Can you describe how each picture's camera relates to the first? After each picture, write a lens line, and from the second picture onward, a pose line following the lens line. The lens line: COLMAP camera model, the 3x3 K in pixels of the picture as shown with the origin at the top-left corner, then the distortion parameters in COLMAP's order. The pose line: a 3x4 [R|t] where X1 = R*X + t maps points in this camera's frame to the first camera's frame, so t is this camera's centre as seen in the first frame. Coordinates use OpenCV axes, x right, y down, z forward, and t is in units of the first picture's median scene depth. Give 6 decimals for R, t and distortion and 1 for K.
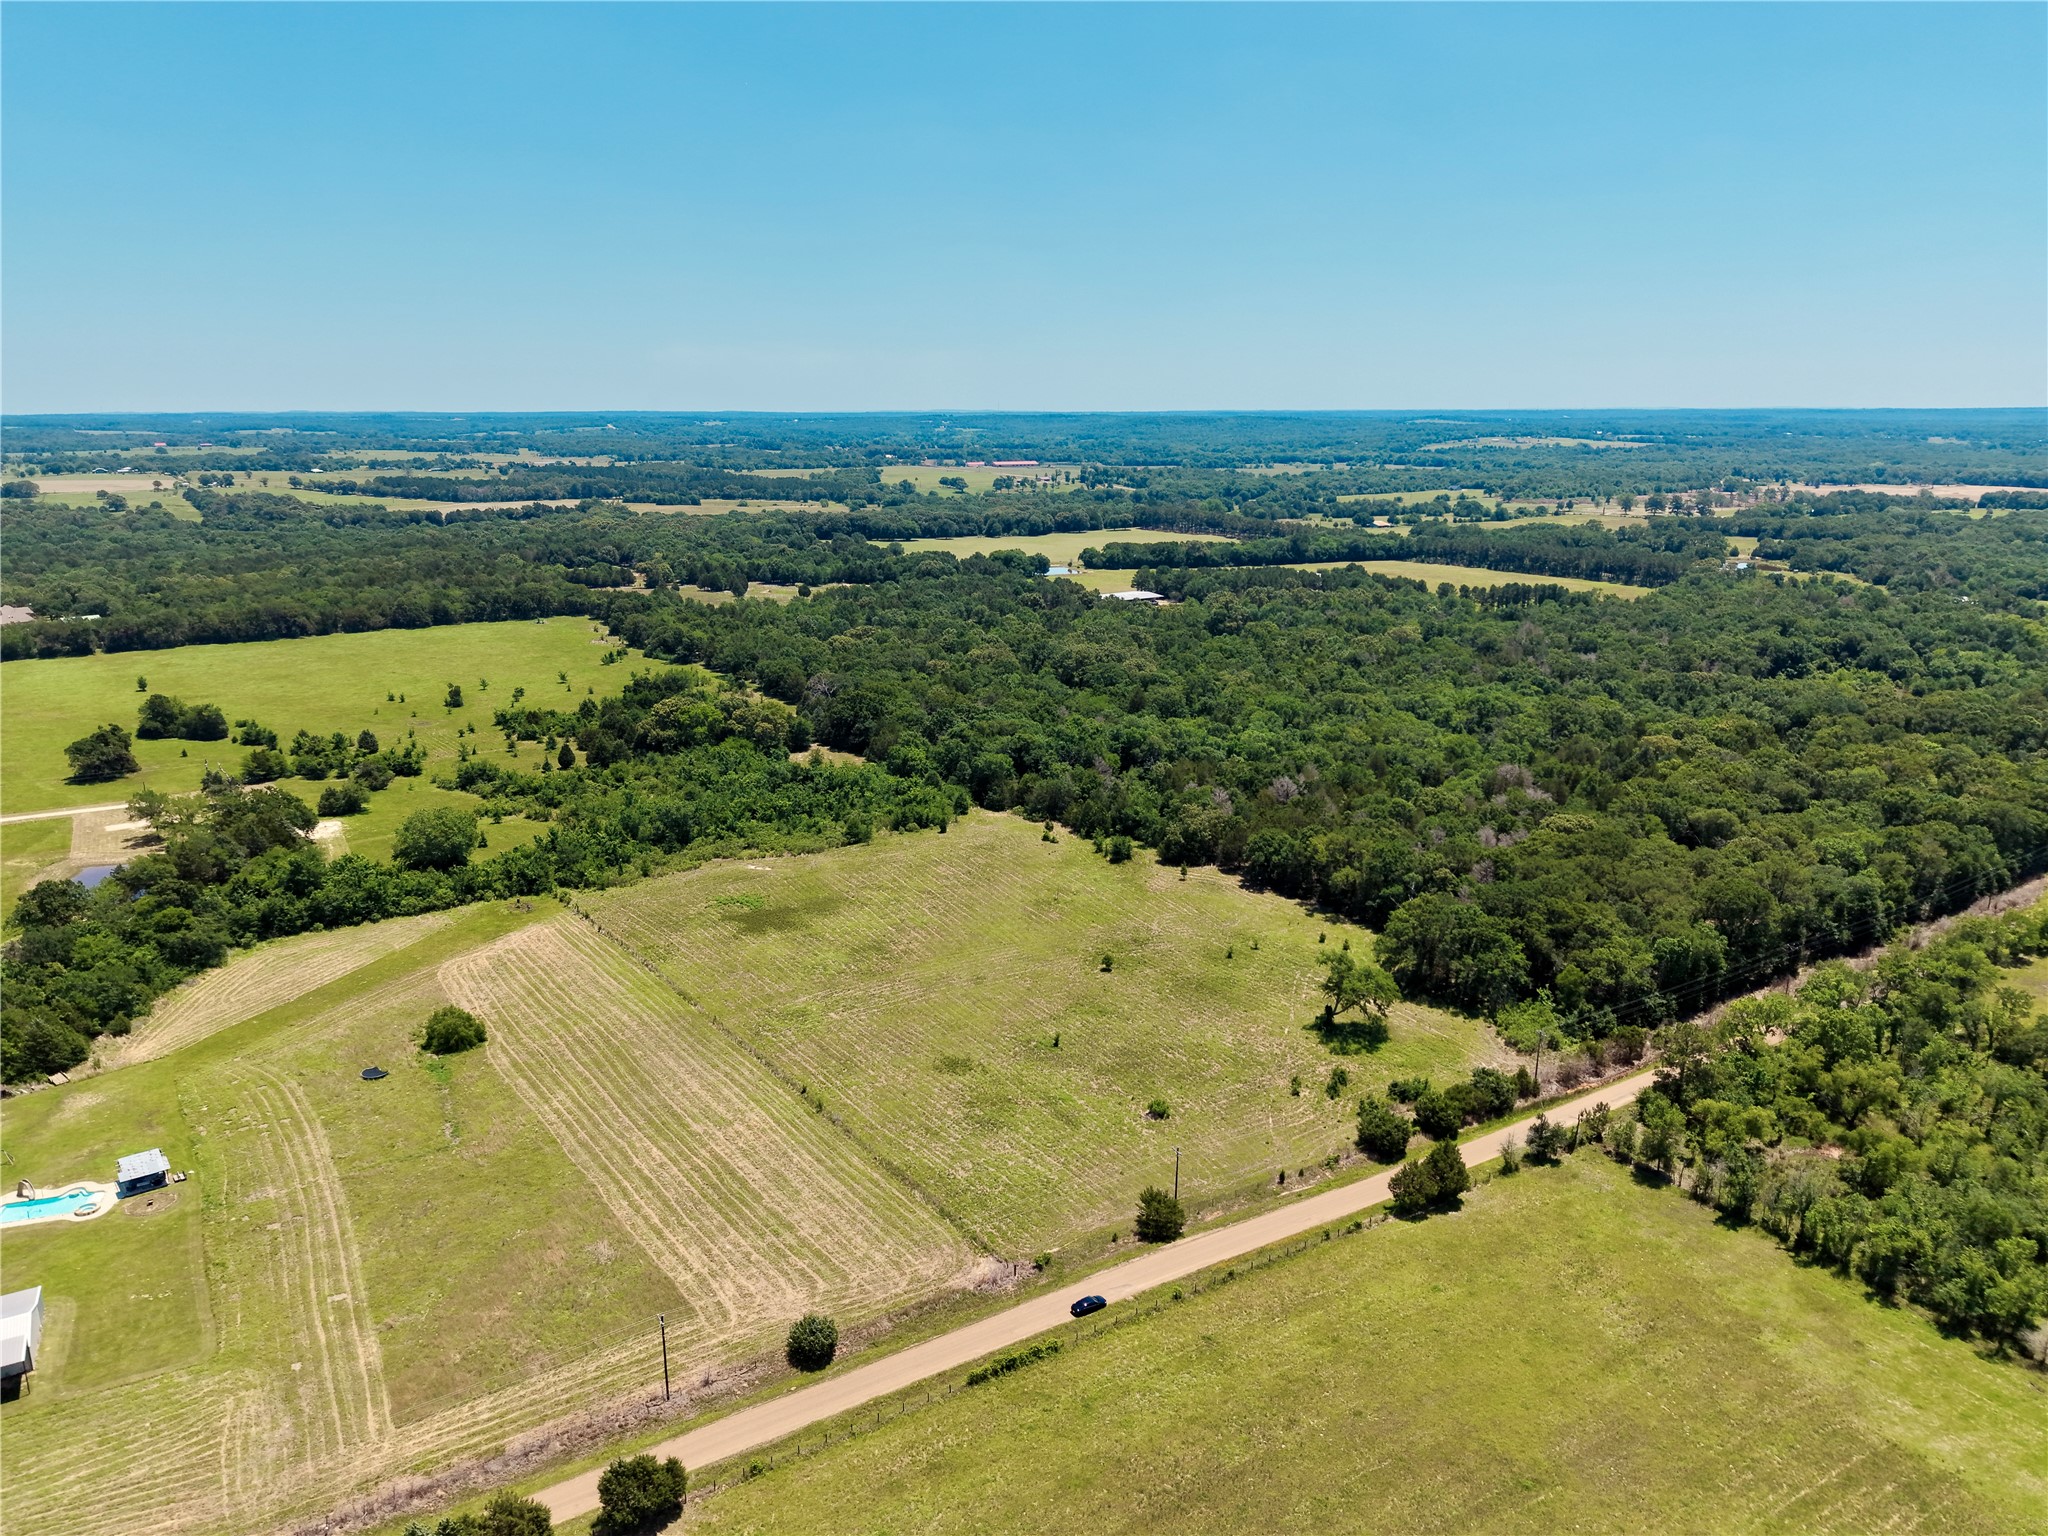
lens RADIAL K [[1432.5, 0, 1034.2], [0, 1432.5, 768.8], [0, 0, 1]] dist [0.038103, -0.044036]
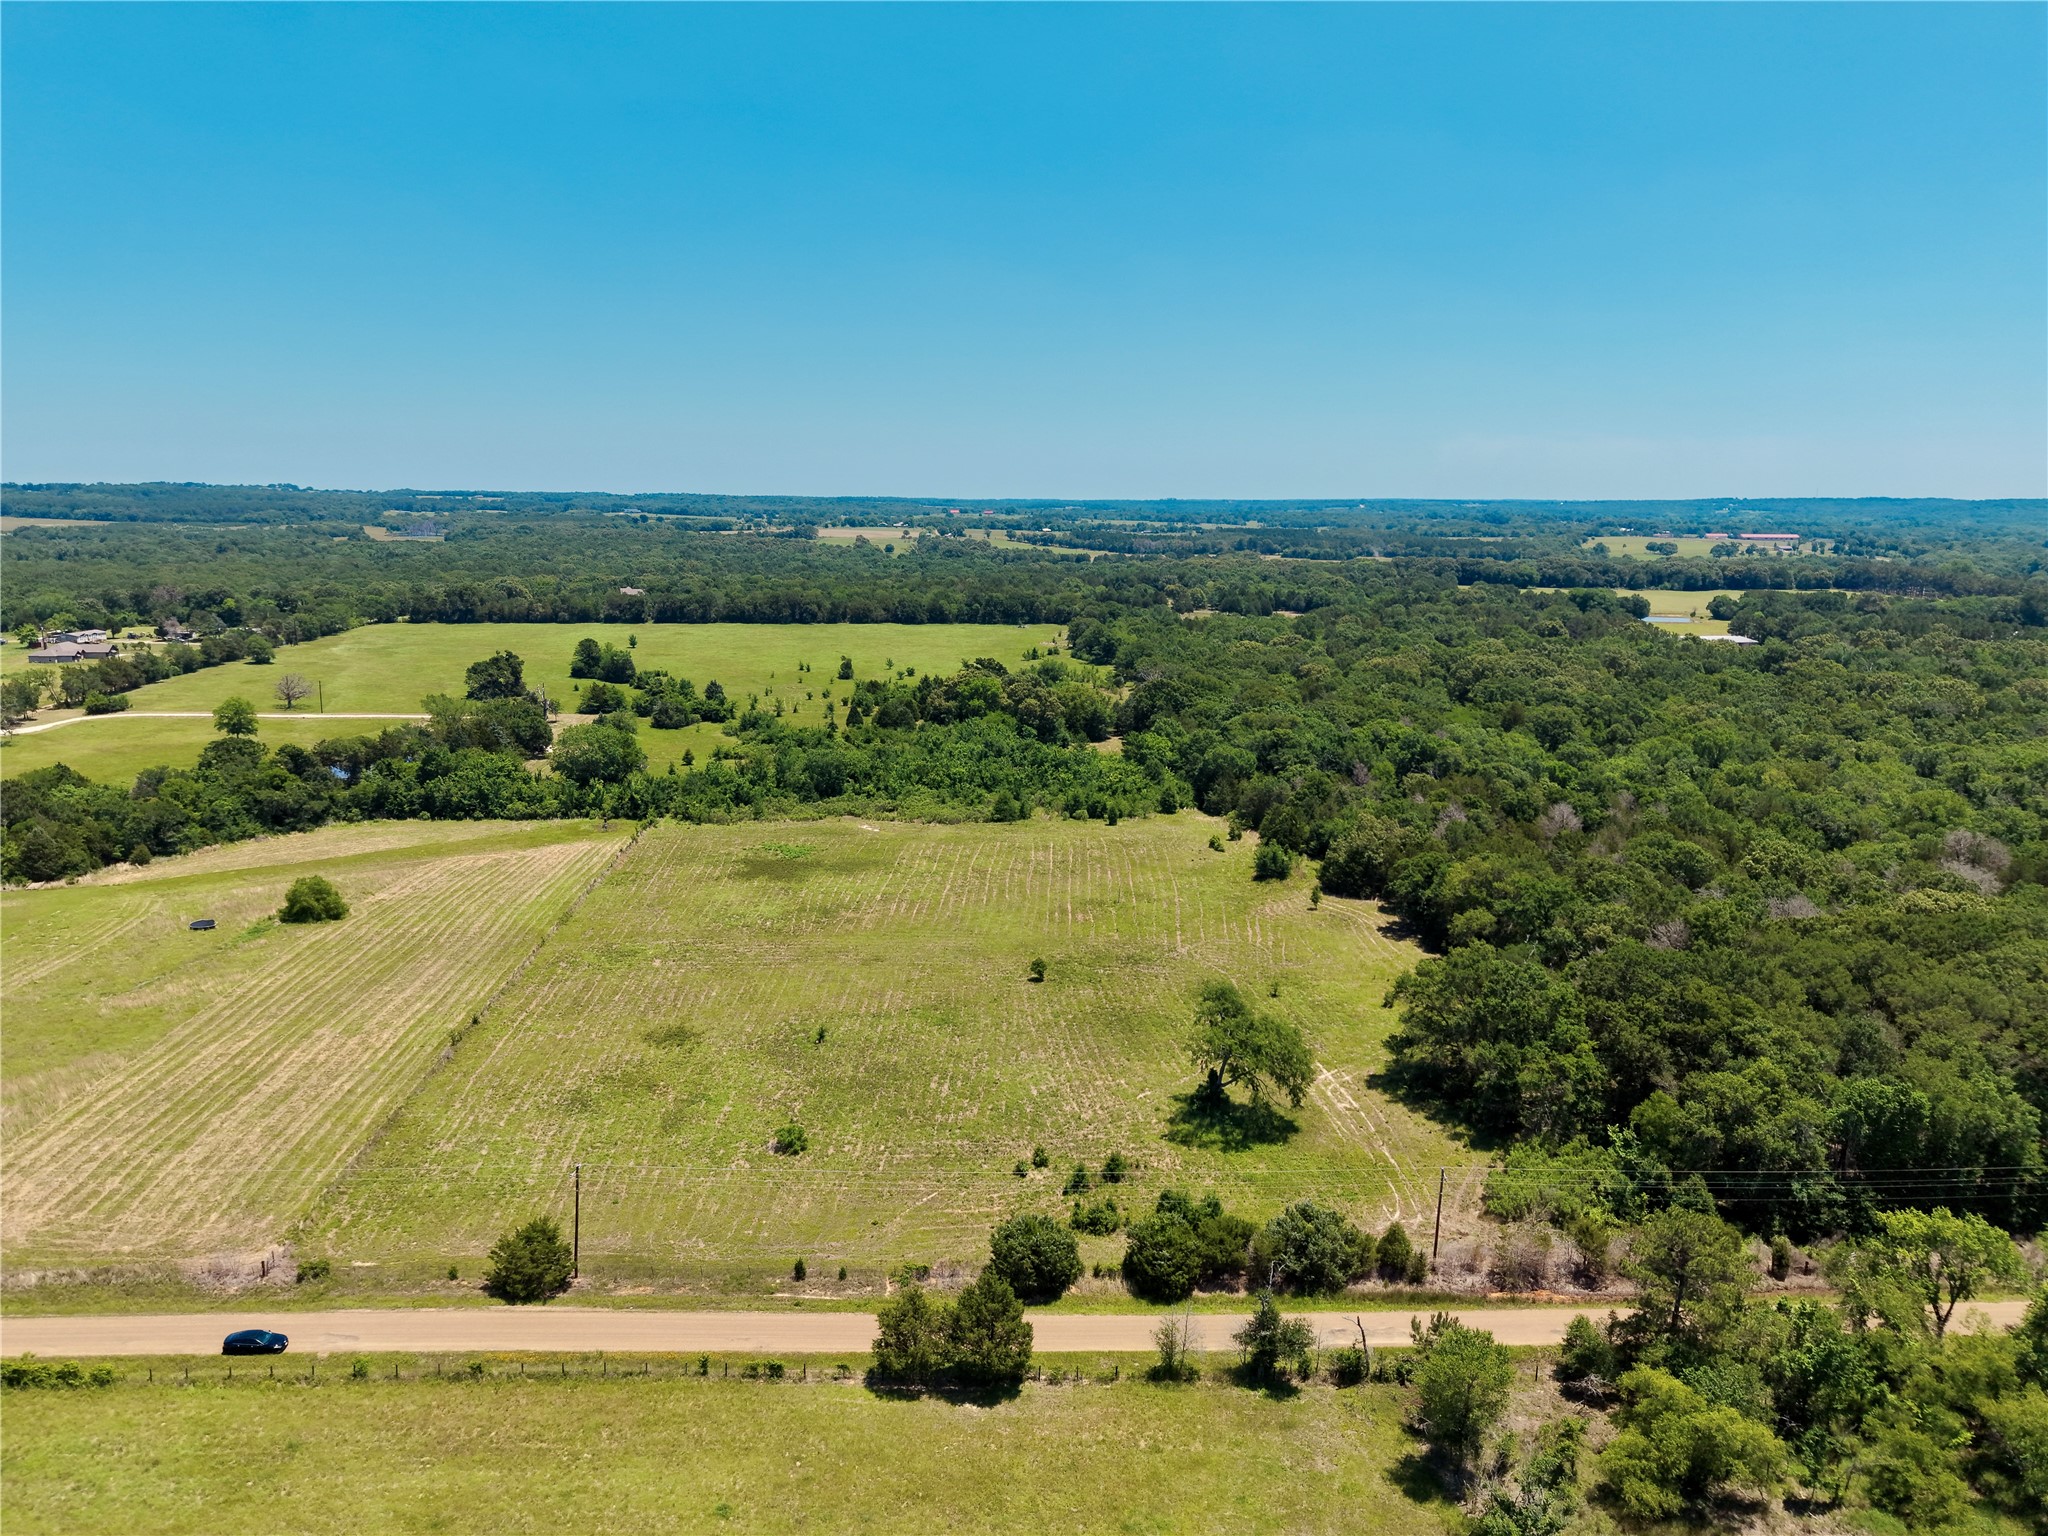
lens RADIAL K [[1432.5, 0, 1027.3], [0, 1432.5, 779.5], [0, 0, 1]] dist [0.038103, -0.044036]
pose [[0.864235, 0.102470, -0.492543, 0.421471], [-0.128477, 0.991527, -0.019152, 0.058688], [0.486407, 0.079832, 0.870077, 0.386928]]
